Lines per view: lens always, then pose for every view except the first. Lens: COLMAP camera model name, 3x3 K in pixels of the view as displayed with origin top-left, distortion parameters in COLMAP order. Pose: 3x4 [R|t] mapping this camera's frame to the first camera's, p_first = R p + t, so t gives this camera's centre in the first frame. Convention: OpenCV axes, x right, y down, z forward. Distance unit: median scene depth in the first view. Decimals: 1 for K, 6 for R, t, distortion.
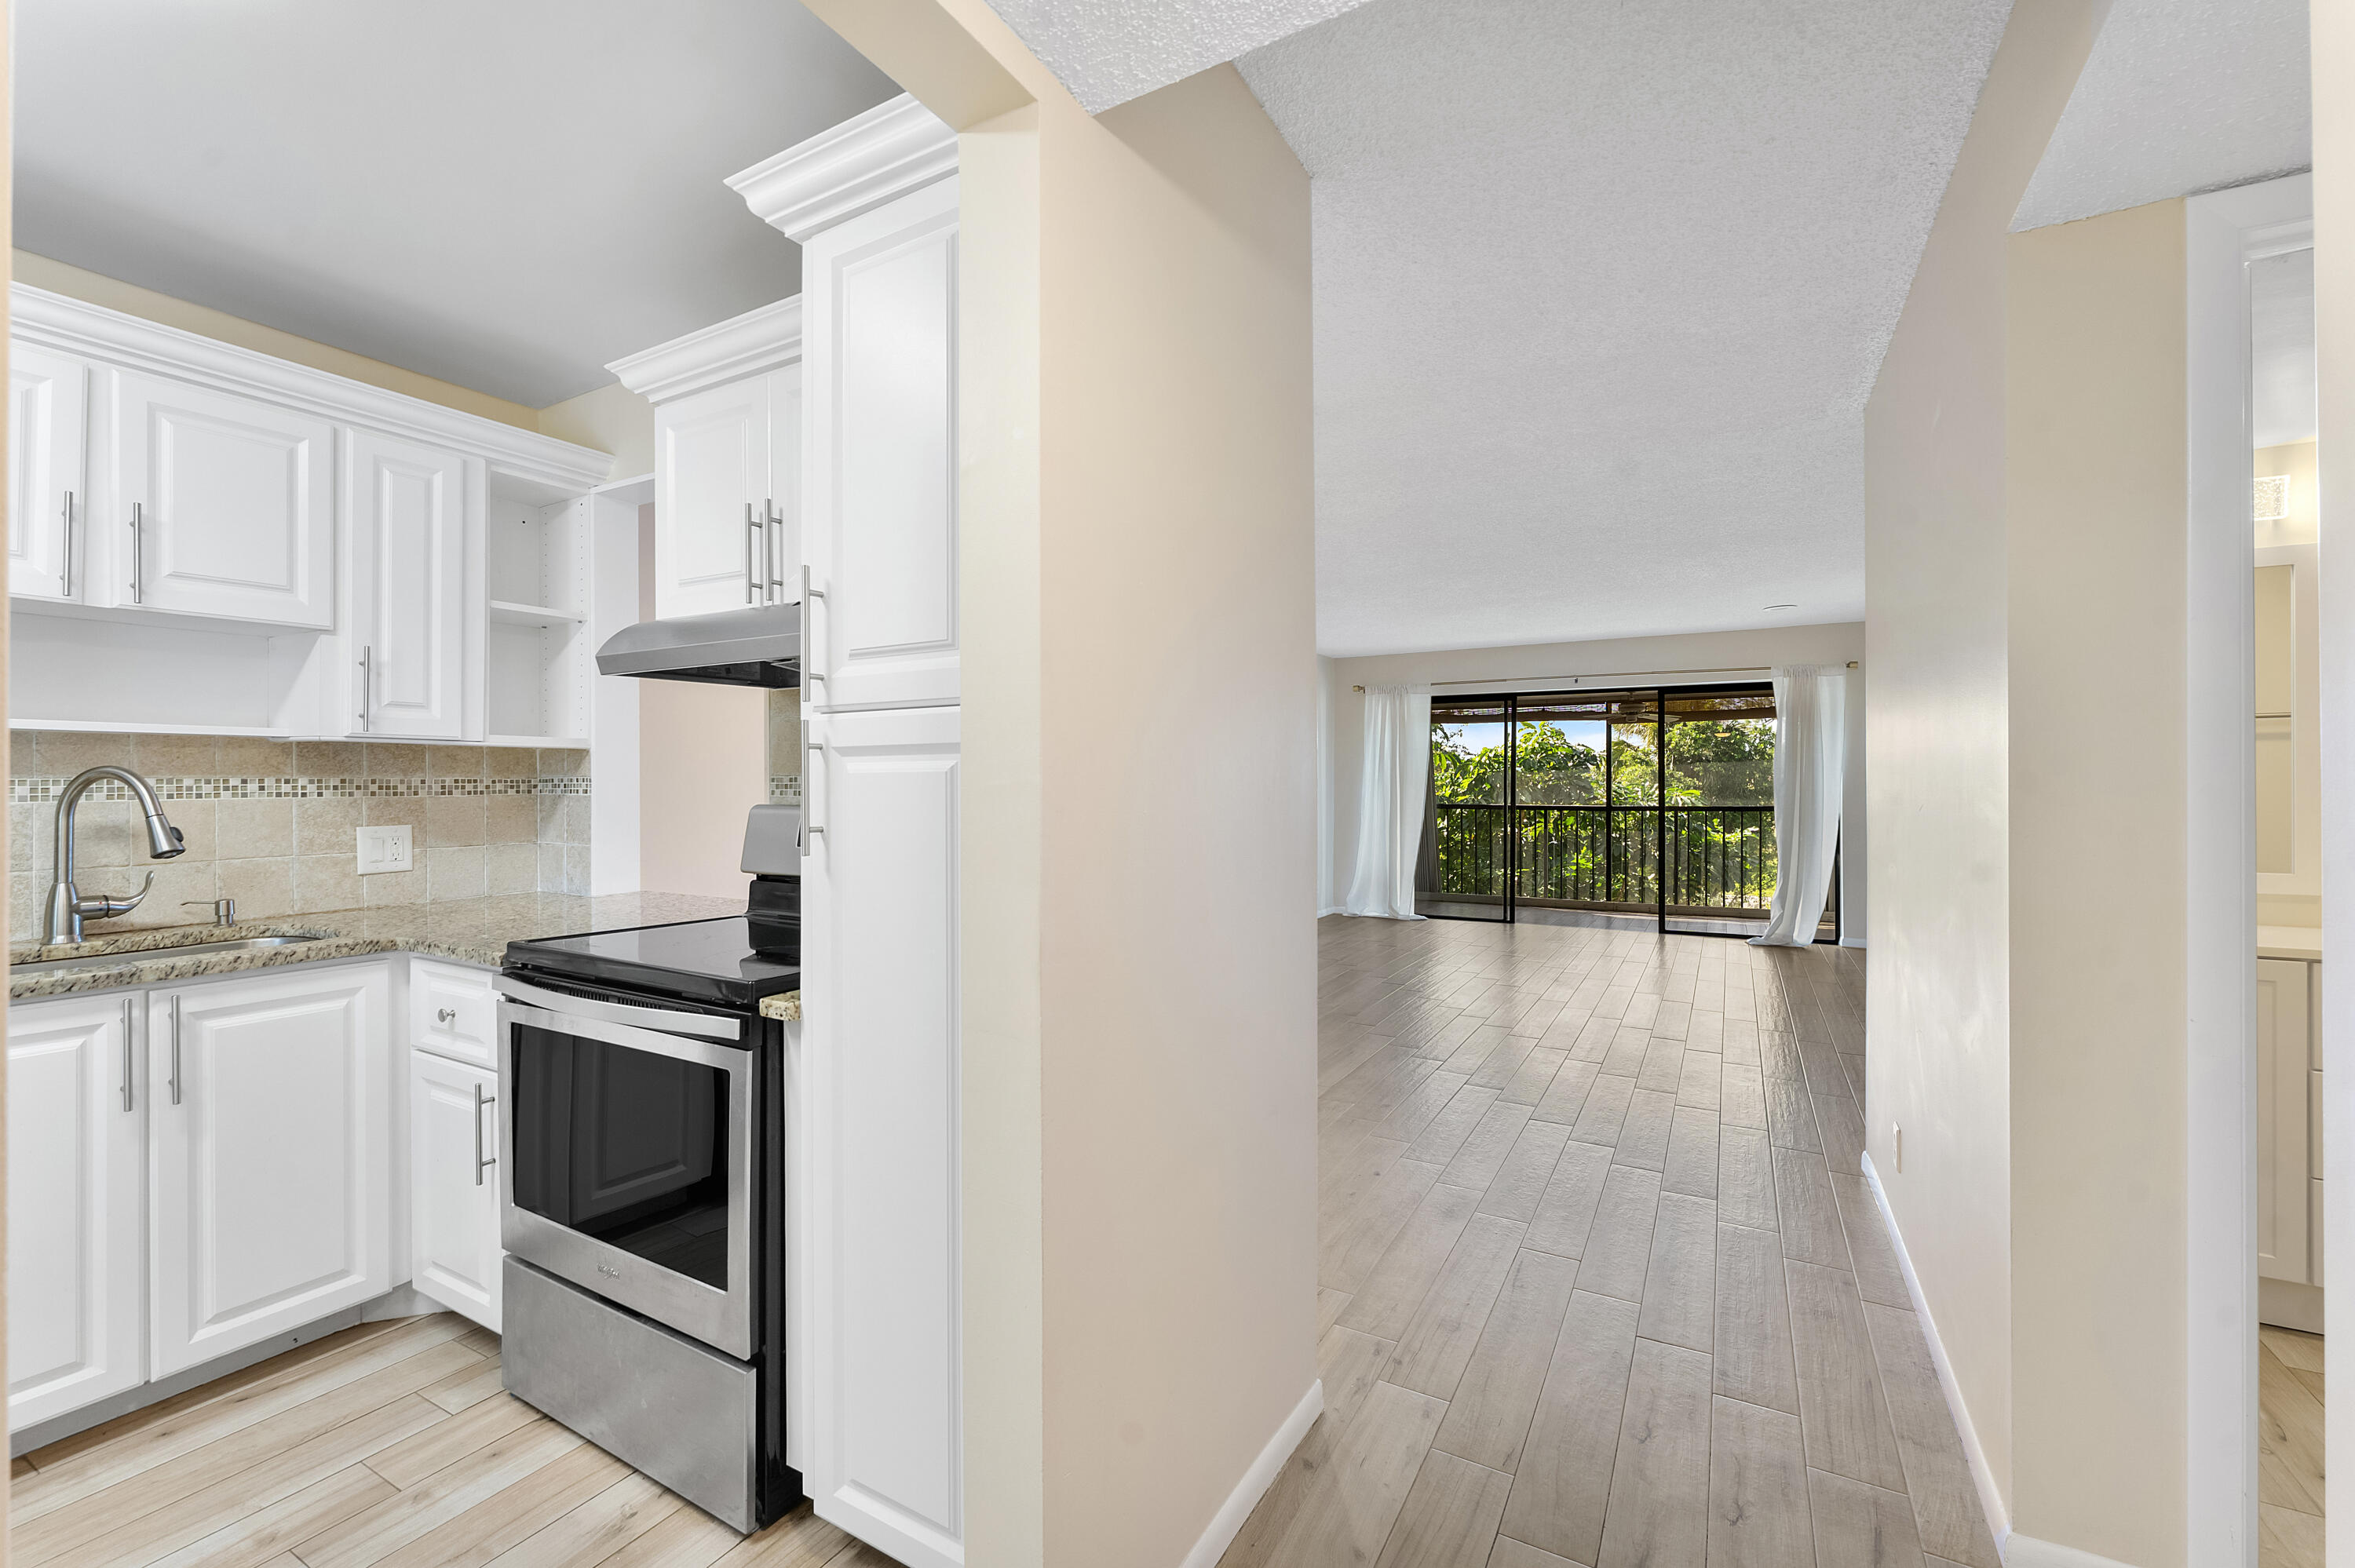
lens RADIAL K [[986.8, 0, 1161.9], [0, 986.8, 777.5], [0, 0, 1]] dist [-0.012552, 0.000940]
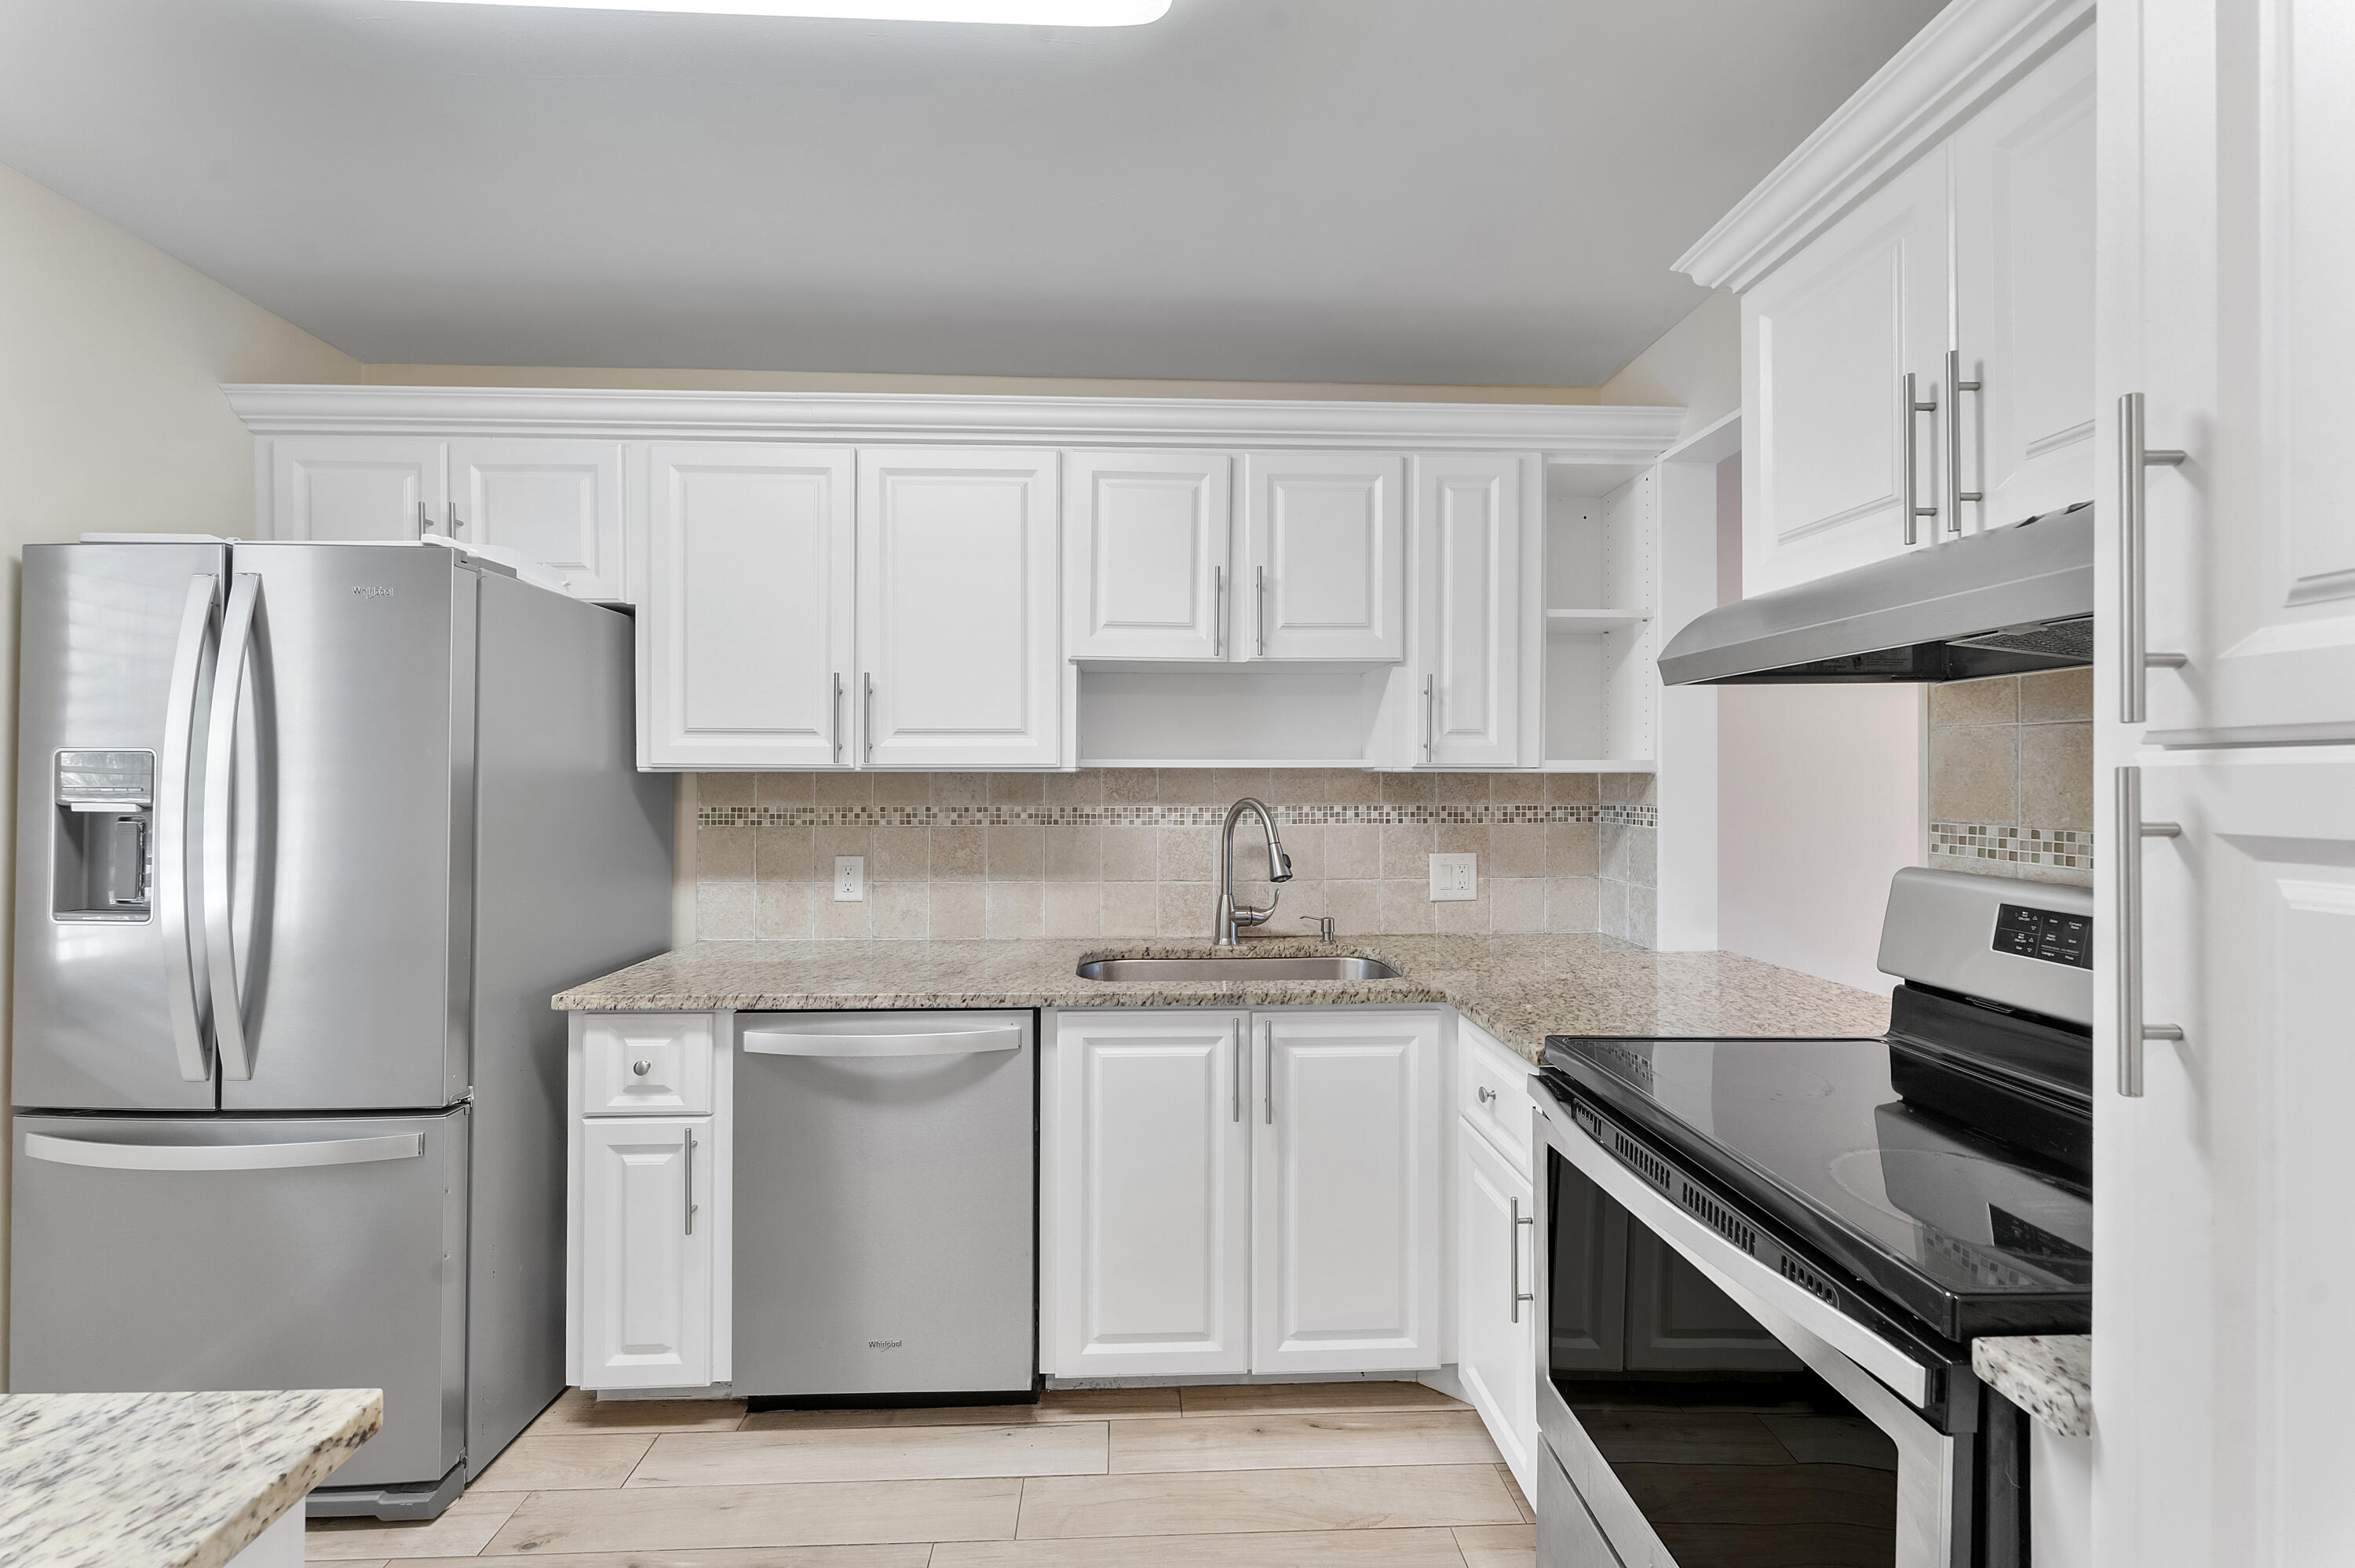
lens RADIAL K [[947.2, 0, 1177.5], [0, 947.2, 784.0], [0, 0, 1]] dist [0.007111, -0.000031]
pose [[0.536372, 0.007285, -0.843950, -0.161264], [0.003341, 0.999937, 0.010755, -0.038629], [0.843975, -0.008588, 0.536314, 0.302292]]
